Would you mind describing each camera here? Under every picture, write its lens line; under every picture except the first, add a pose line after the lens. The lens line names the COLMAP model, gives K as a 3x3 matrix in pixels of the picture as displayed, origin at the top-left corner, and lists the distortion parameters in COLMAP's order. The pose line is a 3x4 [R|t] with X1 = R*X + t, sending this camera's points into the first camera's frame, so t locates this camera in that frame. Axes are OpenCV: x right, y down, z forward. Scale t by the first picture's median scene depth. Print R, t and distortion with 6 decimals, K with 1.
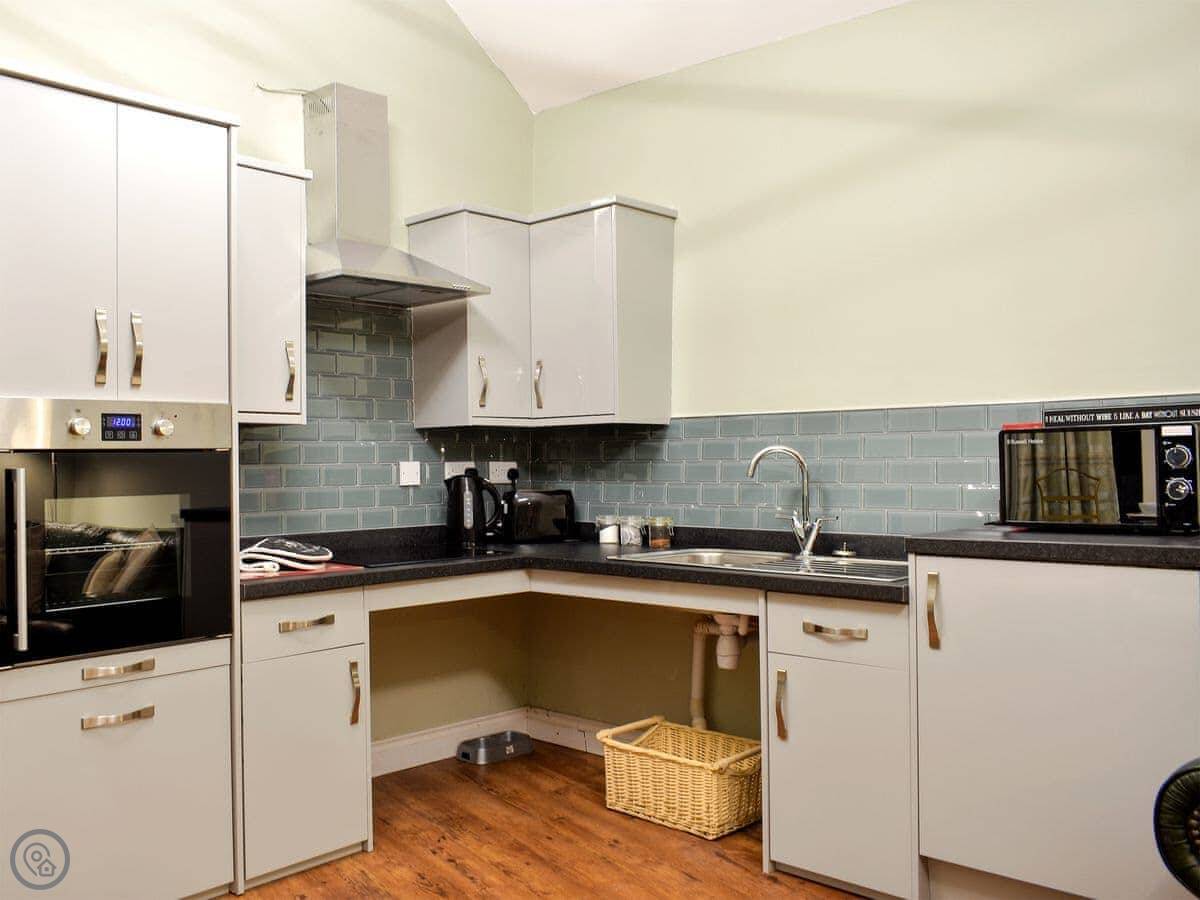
lens RADIAL K [[1098.4, 0, 542.7], [0, 1098.4, 450.8], [0, 0, 1]] dist [-0.039146, 0.004334]
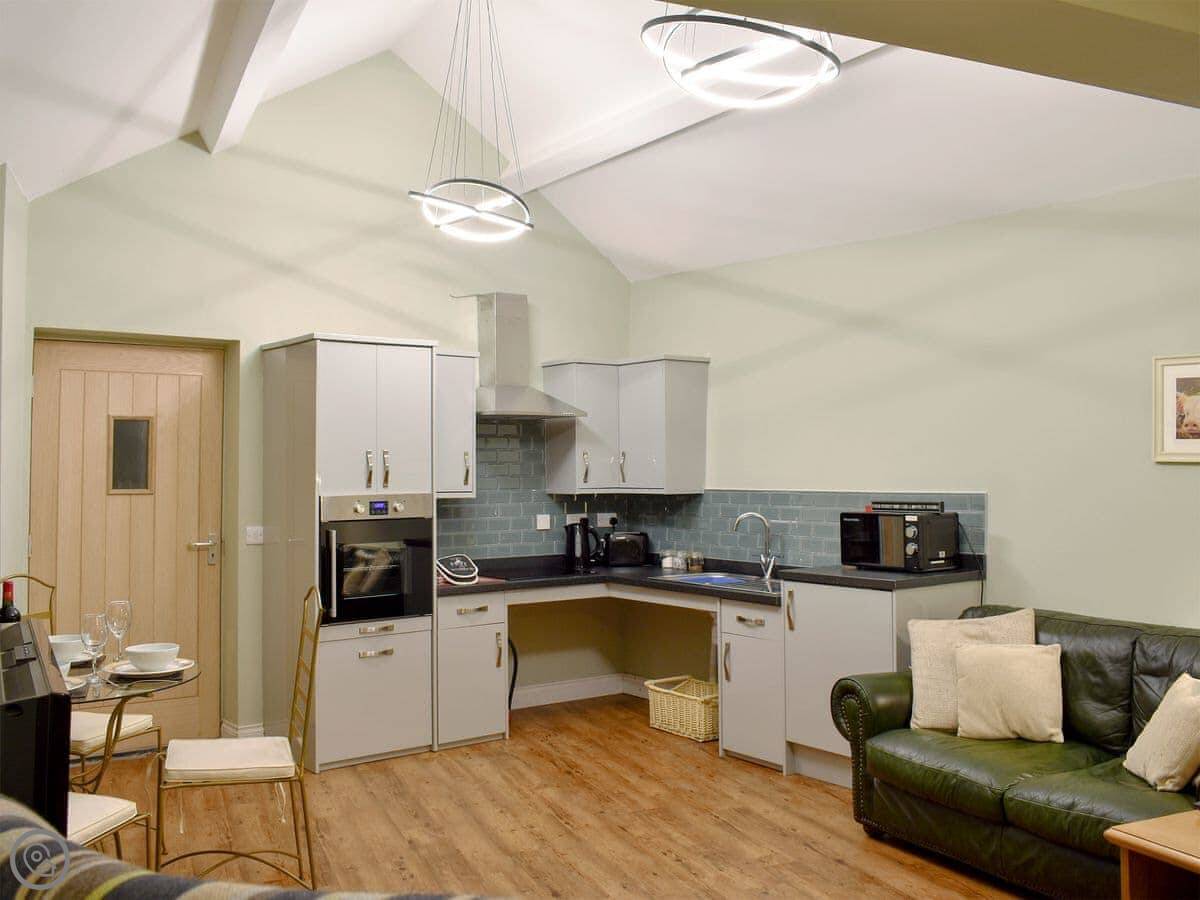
lens RADIAL K [[1143.4, 0, 600.9], [0, 1143.4, 445.1], [0, 0, 1]] dist [-0.077827, 0.004352]
pose [[0.989668, 0.004290, -0.143316, 0.224112], [-0.005752, 0.999936, -0.009784, -0.084342], [0.143265, 0.010507, 0.989629, -0.715780]]
